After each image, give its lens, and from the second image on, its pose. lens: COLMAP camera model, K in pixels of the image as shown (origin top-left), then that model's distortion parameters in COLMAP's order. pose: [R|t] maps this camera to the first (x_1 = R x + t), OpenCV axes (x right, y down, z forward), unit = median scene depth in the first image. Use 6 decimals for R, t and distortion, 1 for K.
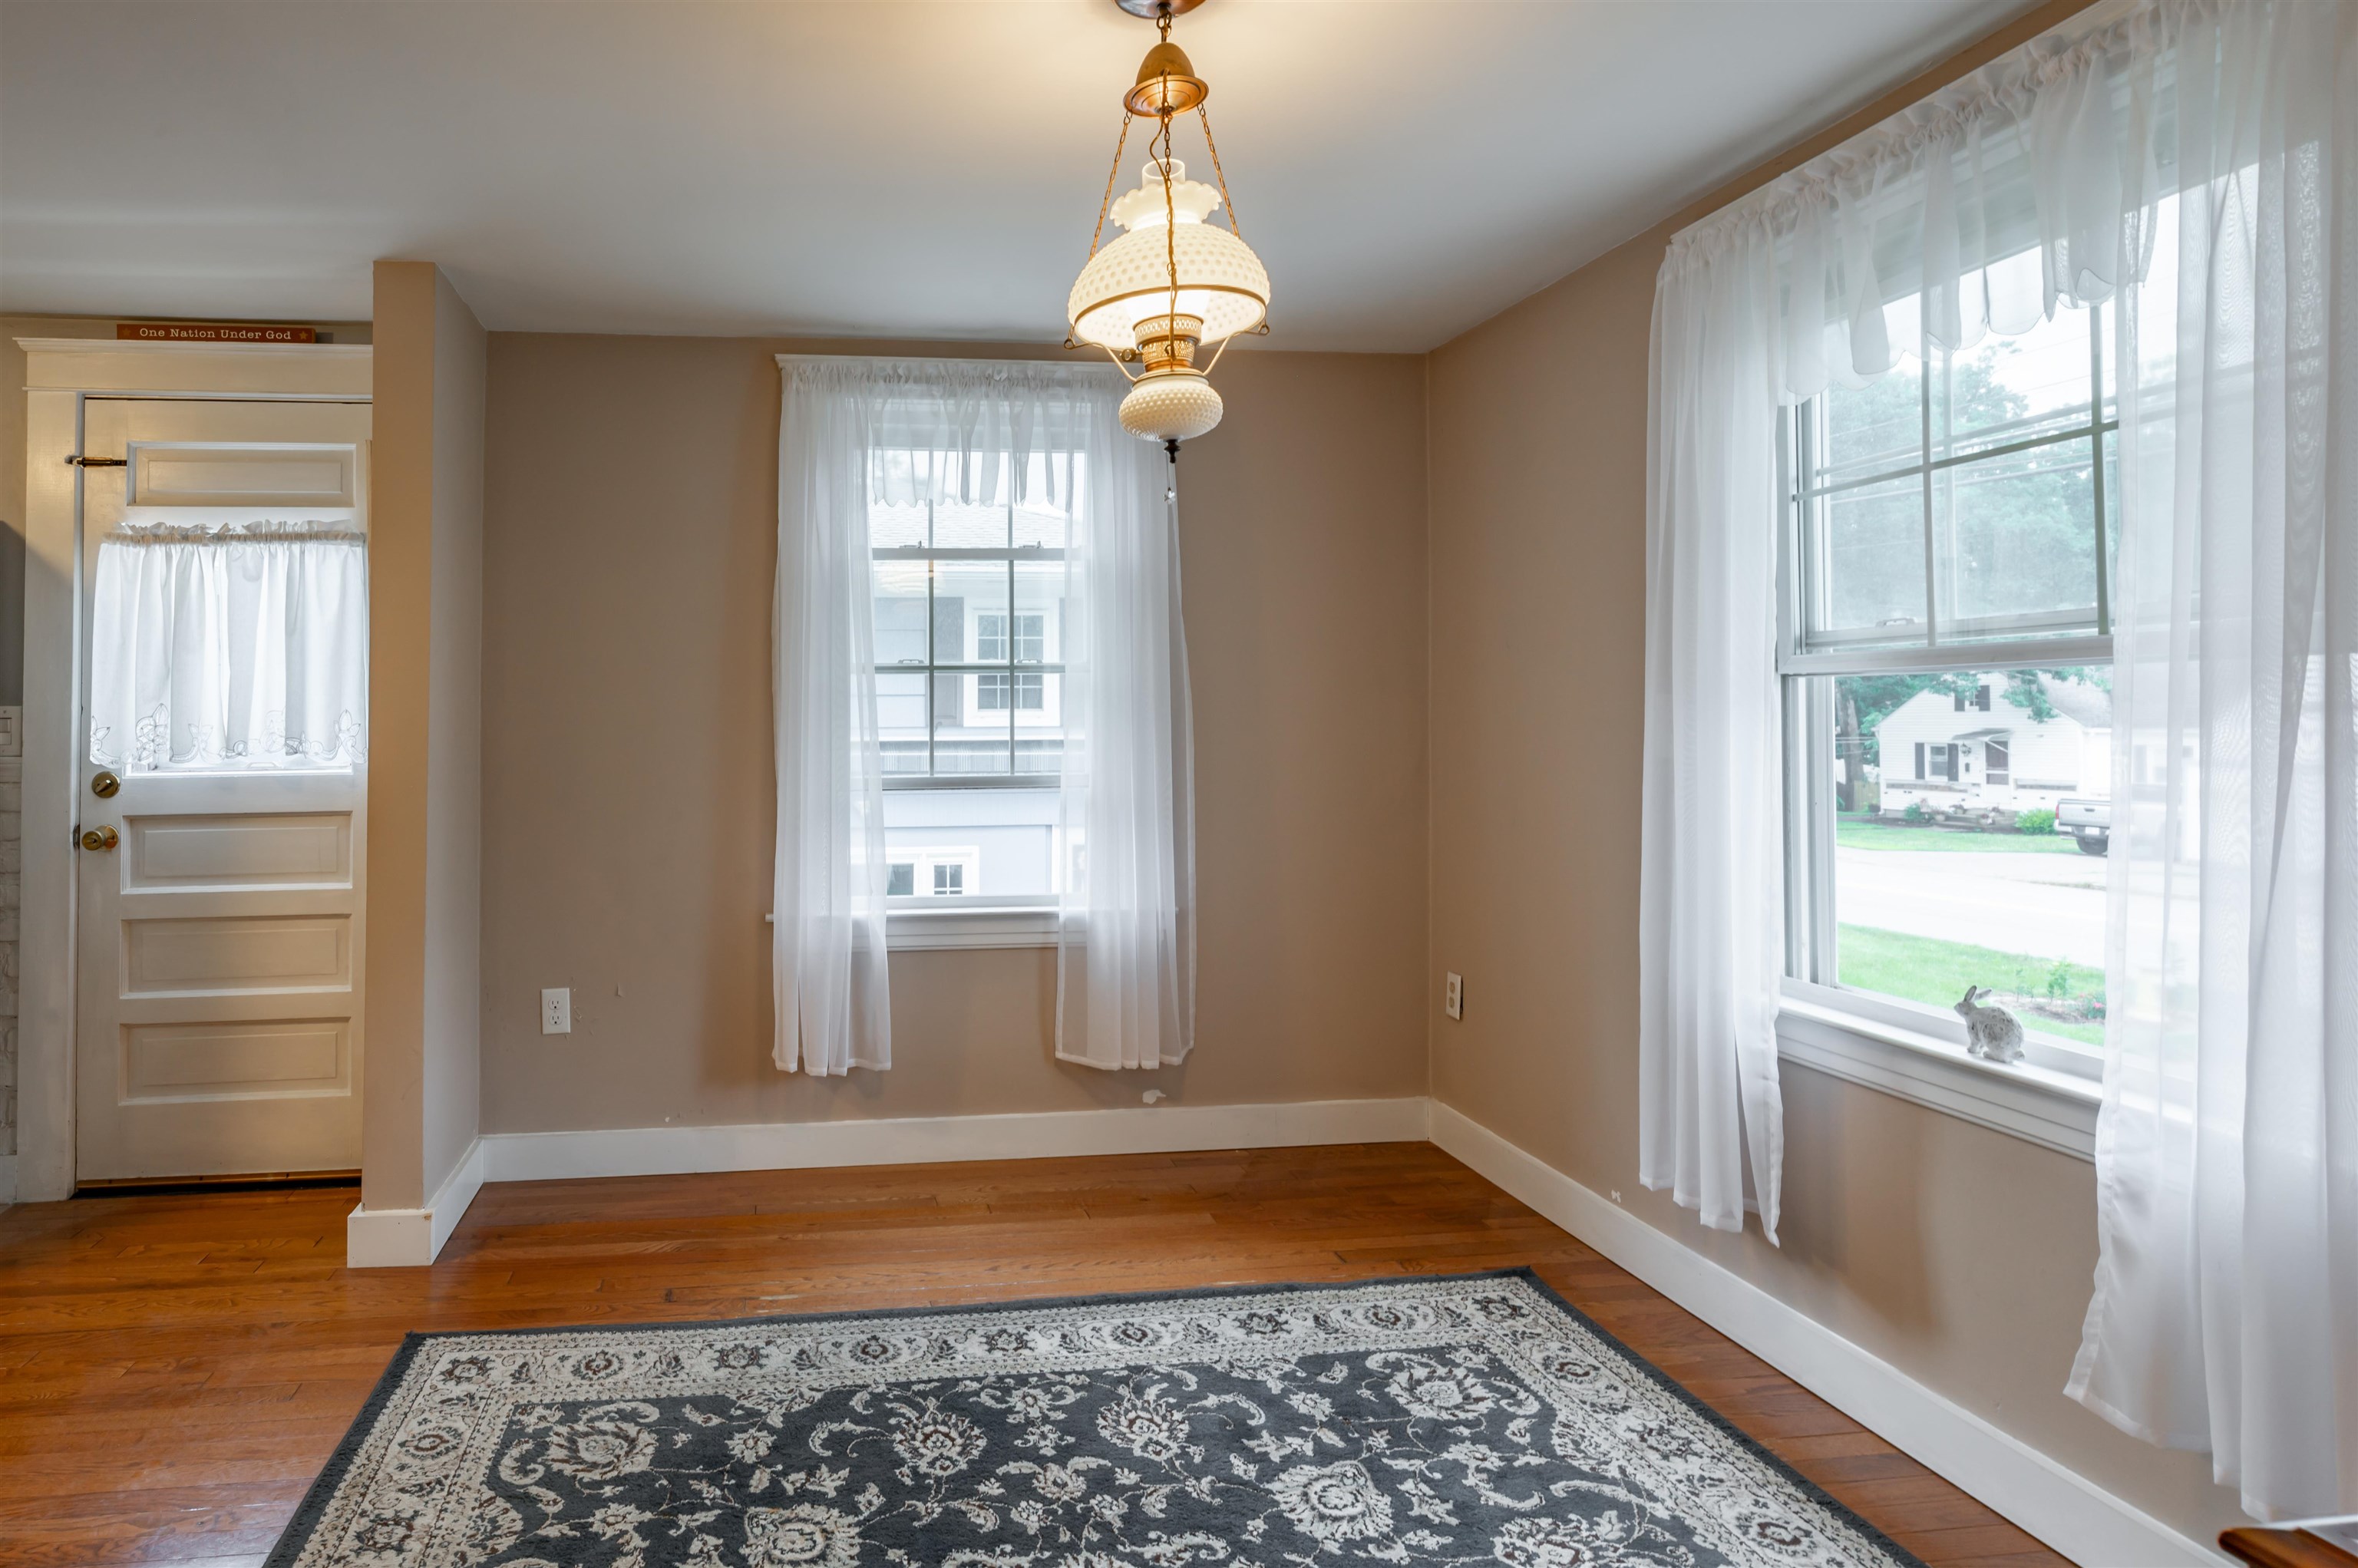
lens RADIAL K [[1383.5, 0, 1177.7], [0, 1383.5, 704.4], [0, 0, 1]] dist [-0.012296, 0.013693]
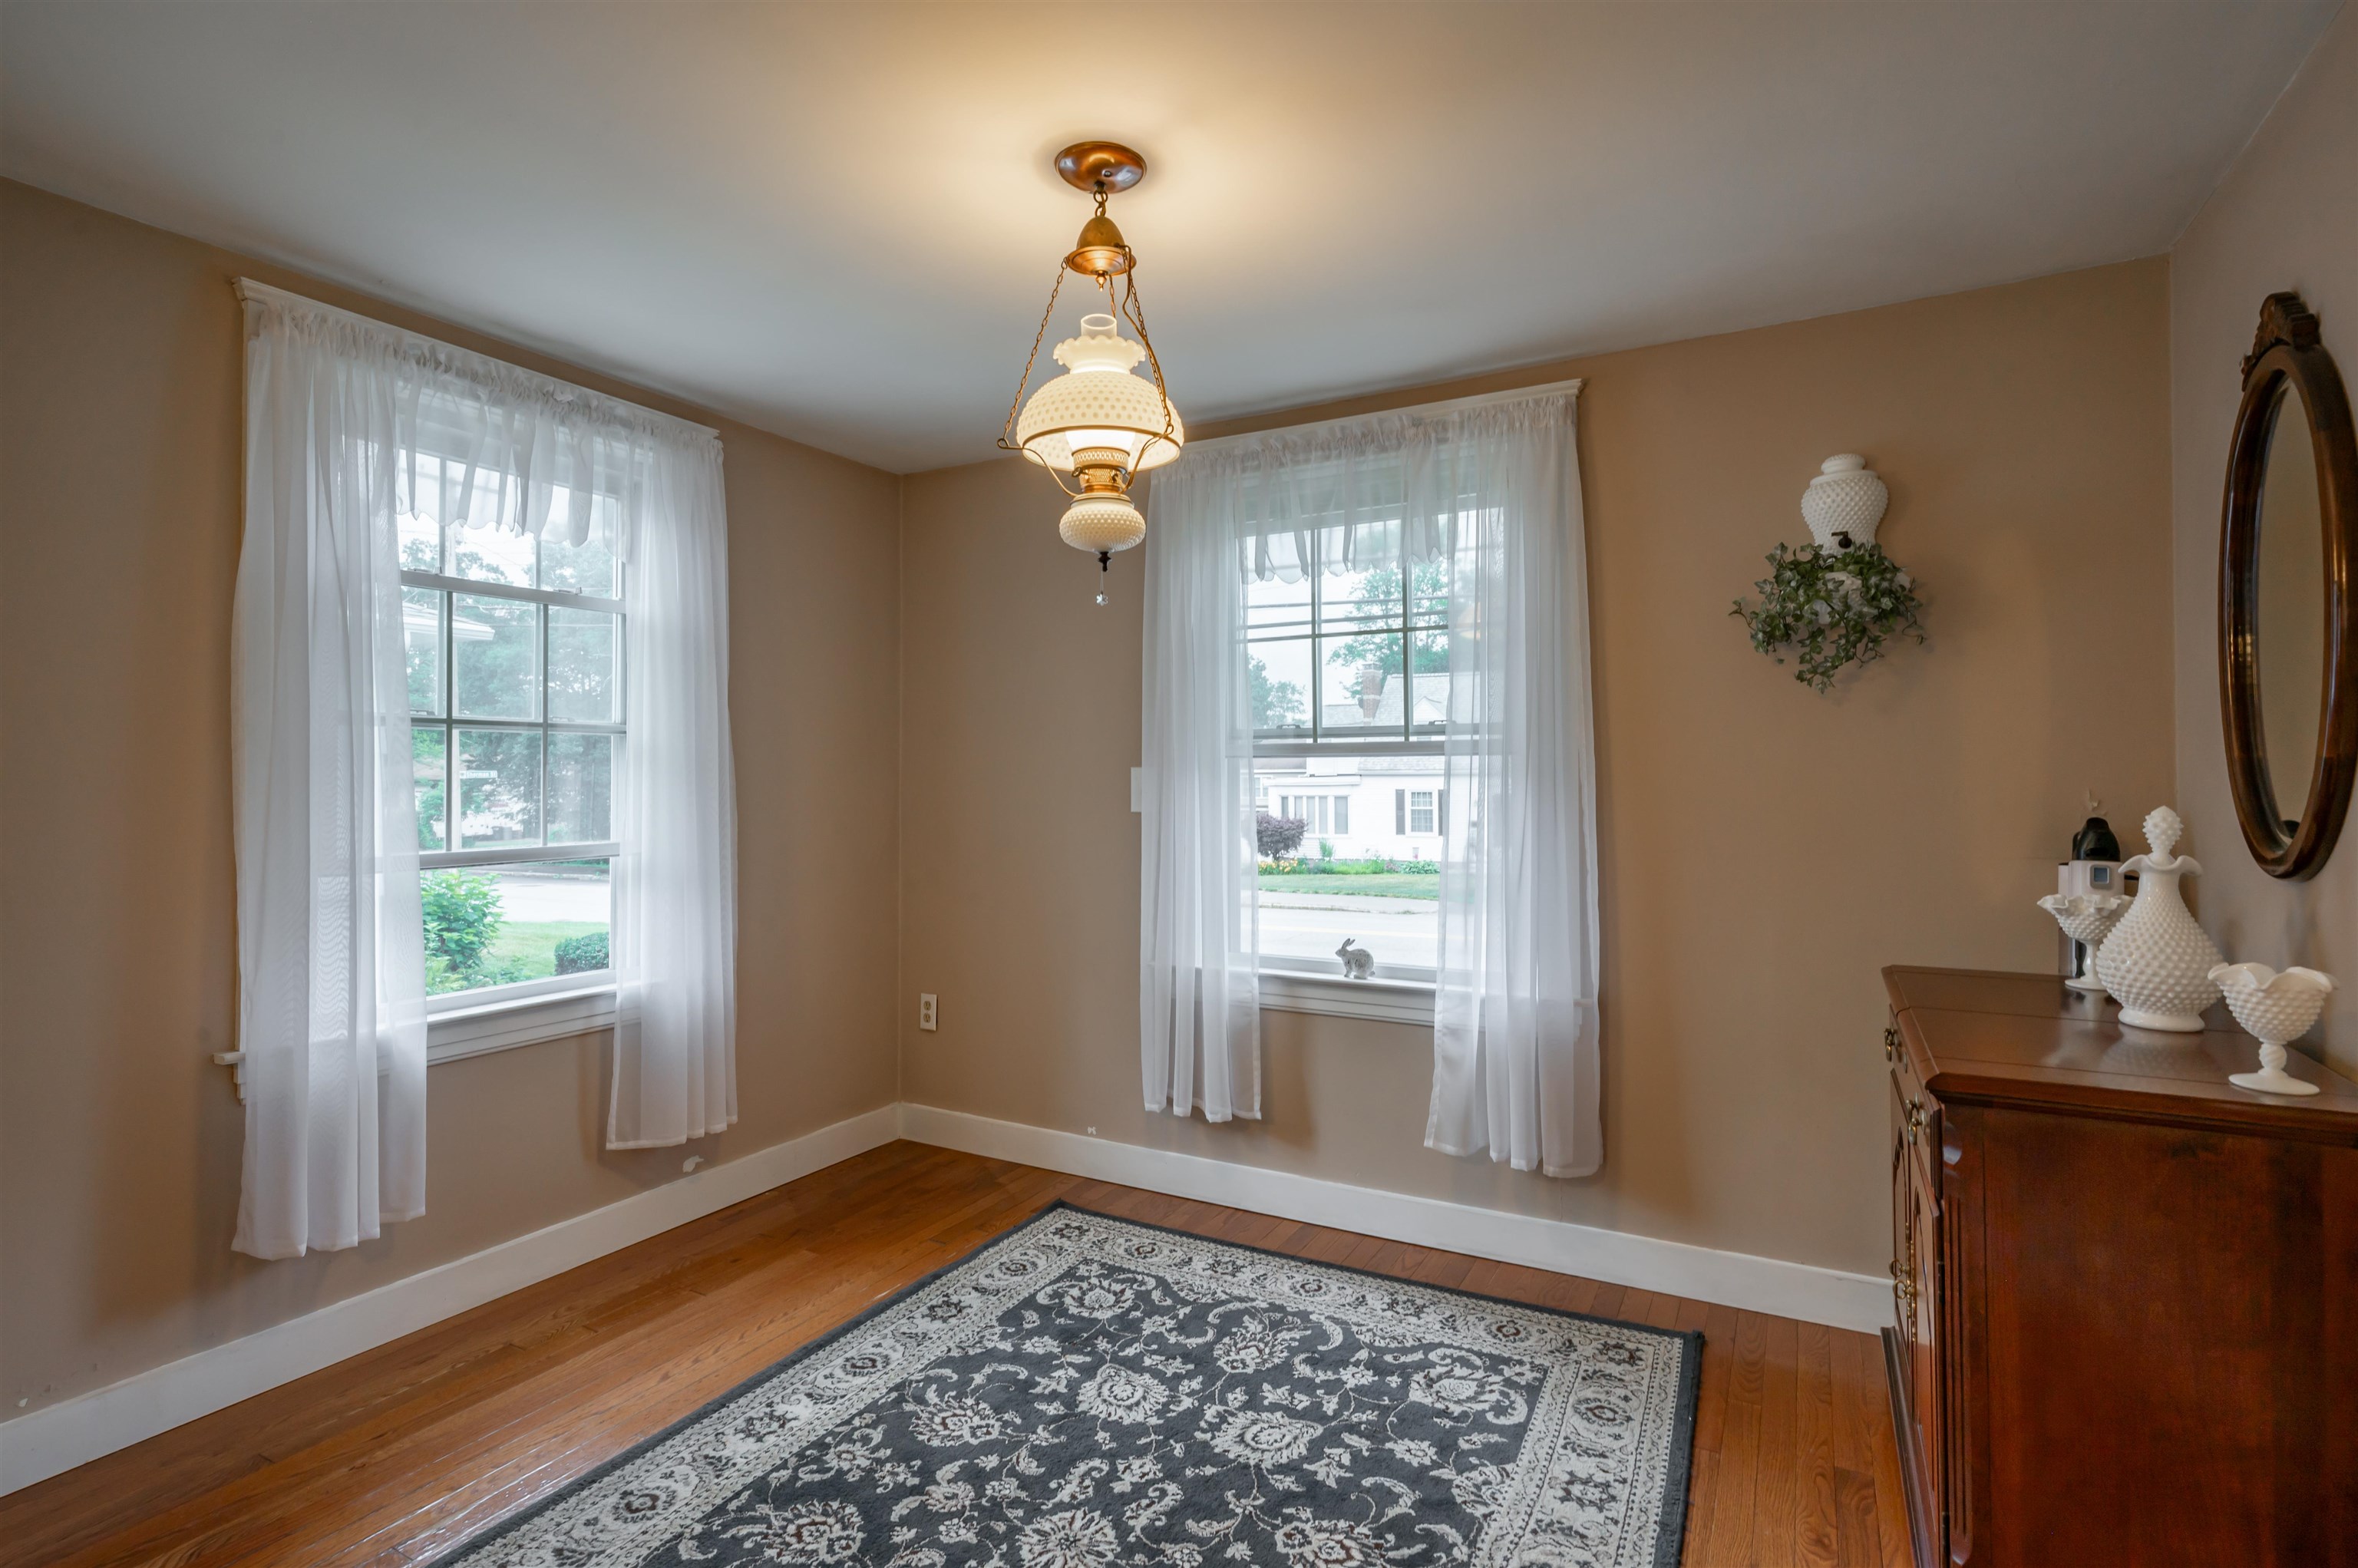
lens RADIAL K [[1139.5, 0, 1208.9], [0, 1139.5, 781.2], [0, 0, 1]] dist [-0.001495, 0.001381]
pose [[0.553861, 0.003802, 0.832600, -0.670898], [-0.011817, 0.999925, 0.003295, 0.002142], [-0.832525, -0.011664, 0.553865, 0.326121]]
